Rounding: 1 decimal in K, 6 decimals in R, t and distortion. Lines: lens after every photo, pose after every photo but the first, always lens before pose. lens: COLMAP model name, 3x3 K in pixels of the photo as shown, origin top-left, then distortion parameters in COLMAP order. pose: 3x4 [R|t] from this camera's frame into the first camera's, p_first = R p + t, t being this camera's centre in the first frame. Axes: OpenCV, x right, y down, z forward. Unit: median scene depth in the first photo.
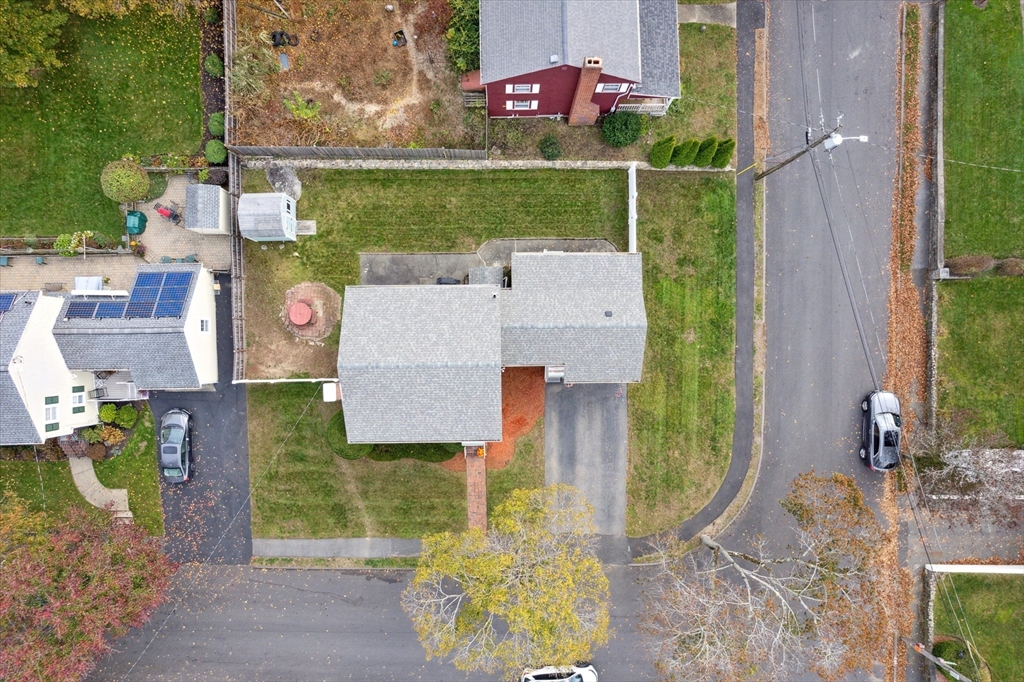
lens RADIAL K [[661.8, 0, 513.1], [0, 661.8, 342.6], [0, 0, 1]] dist [-0.098092, 0.090456]
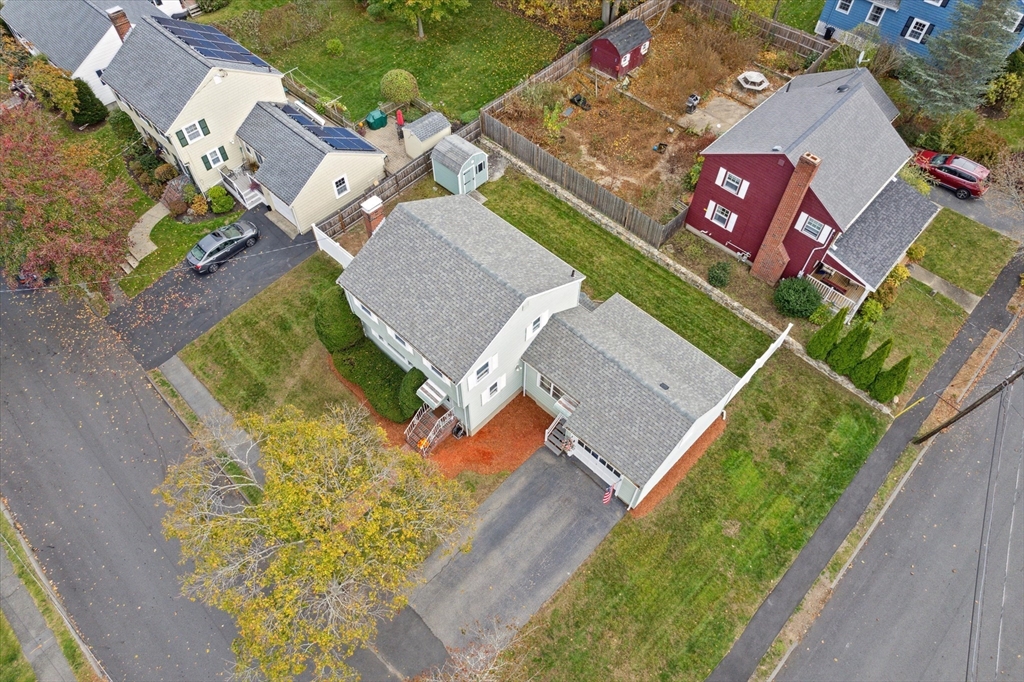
lens RADIAL K [[661.8, 0, 513.1], [0, 661.8, 342.6], [0, 0, 1]] dist [-0.098092, 0.090456]
pose [[0.712669, 0.565533, -0.415061, 0.284580], [-0.701474, 0.579706, -0.414579, 0.346702], [0.006156, 0.586612, 0.809845, 0.294130]]
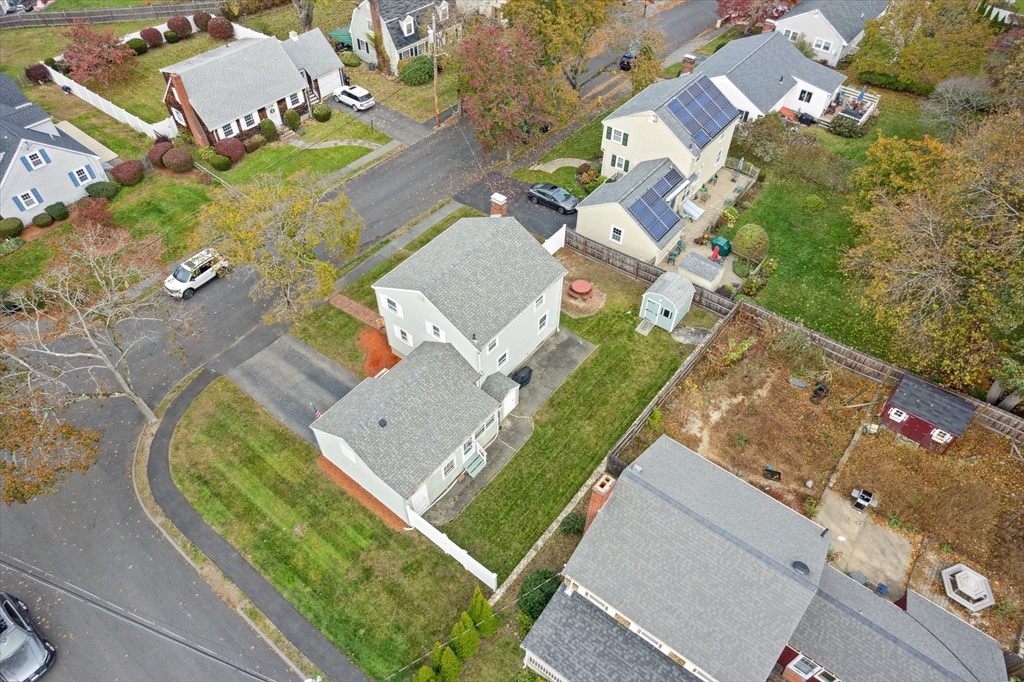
lens RADIAL K [[661.8, 0, 513.1], [0, 661.8, 342.6], [0, 0, 1]] dist [-0.098092, 0.090456]
pose [[-0.622967, 0.569807, -0.535940, 0.418095], [-0.782137, -0.465239, 0.414505, -0.468459], [-0.013152, 0.677401, 0.735496, 0.217476]]
